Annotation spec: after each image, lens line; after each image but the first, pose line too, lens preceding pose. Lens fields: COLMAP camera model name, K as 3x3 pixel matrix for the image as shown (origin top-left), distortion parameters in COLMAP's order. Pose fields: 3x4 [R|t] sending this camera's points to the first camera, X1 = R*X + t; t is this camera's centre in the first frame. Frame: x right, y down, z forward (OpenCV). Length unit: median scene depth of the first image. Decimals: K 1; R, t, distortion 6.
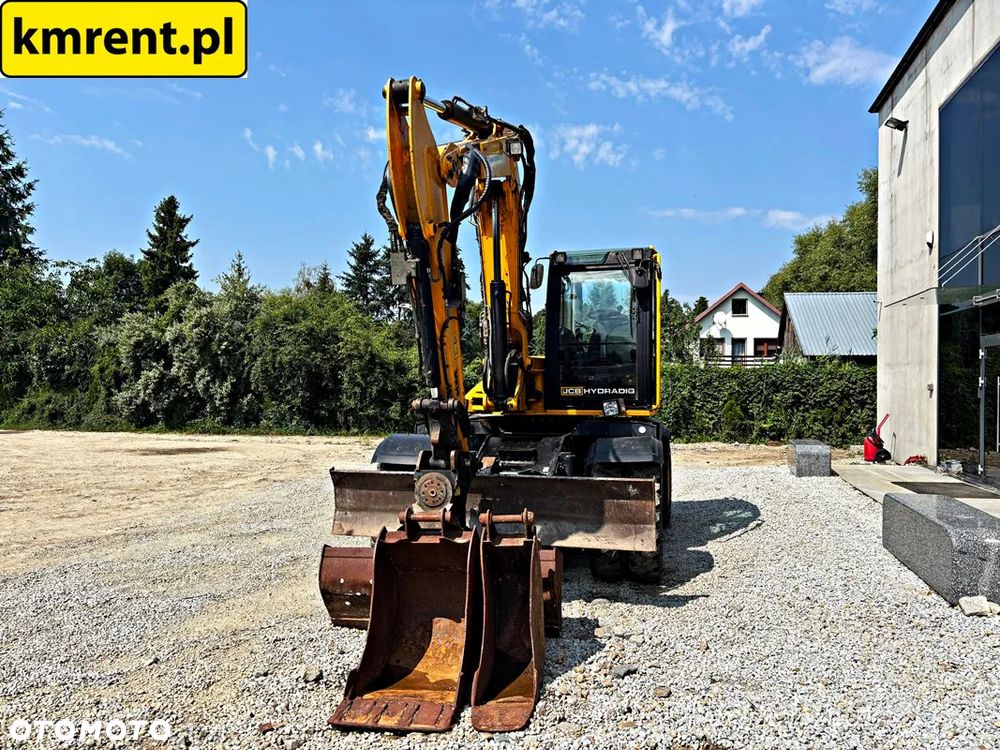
lens RADIAL K [[759.5, 0, 504.2], [0, 759.5, 380.7], [0, 0, 1]] dist [0.046105, -0.050616]
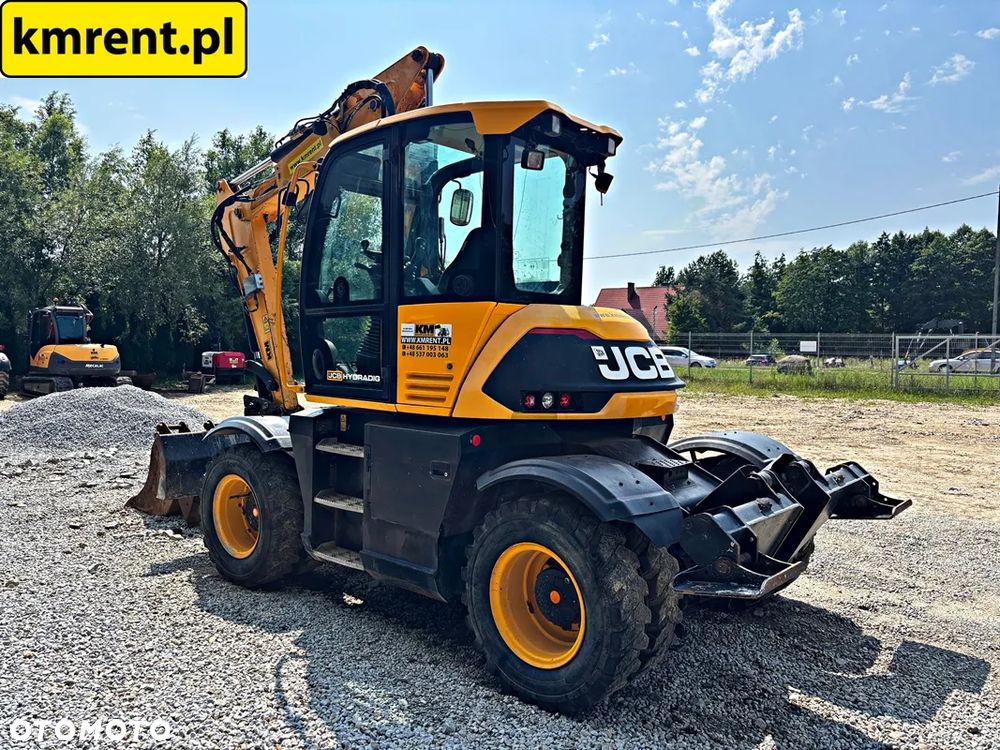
lens RADIAL K [[759.5, 0, 500.5], [0, 759.5, 368.0], [0, 0, 1]] dist [0.046105, -0.050616]
pose [[-0.453850, 0.024359, -0.890745, 0.368179], [-0.003649, 0.999567, 0.029194, -0.002630], [0.891071, 0.016500, -0.453564, 0.739856]]
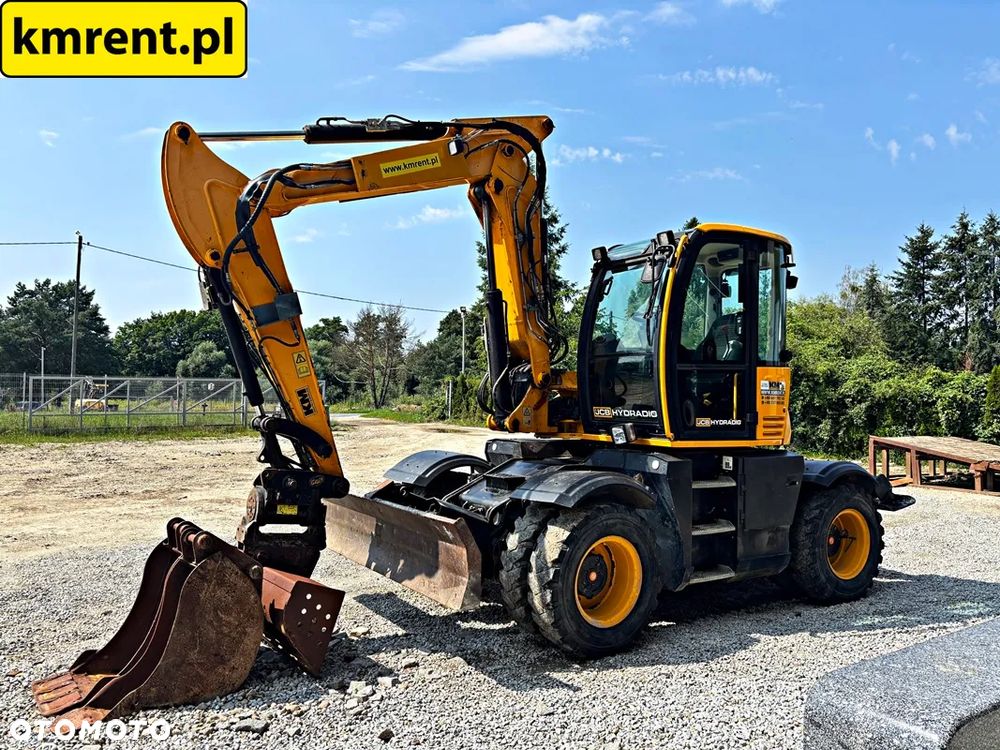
lens RADIAL K [[759.5, 0, 494.2], [0, 759.5, 374.3], [0, 0, 1]] dist [0.046105, -0.050616]
pose [[0.729909, -0.008987, -0.683485, 0.294103], [-0.006884, 0.999766, -0.020498, -0.005176], [0.683509, 0.019667, 0.729677, 0.157992]]
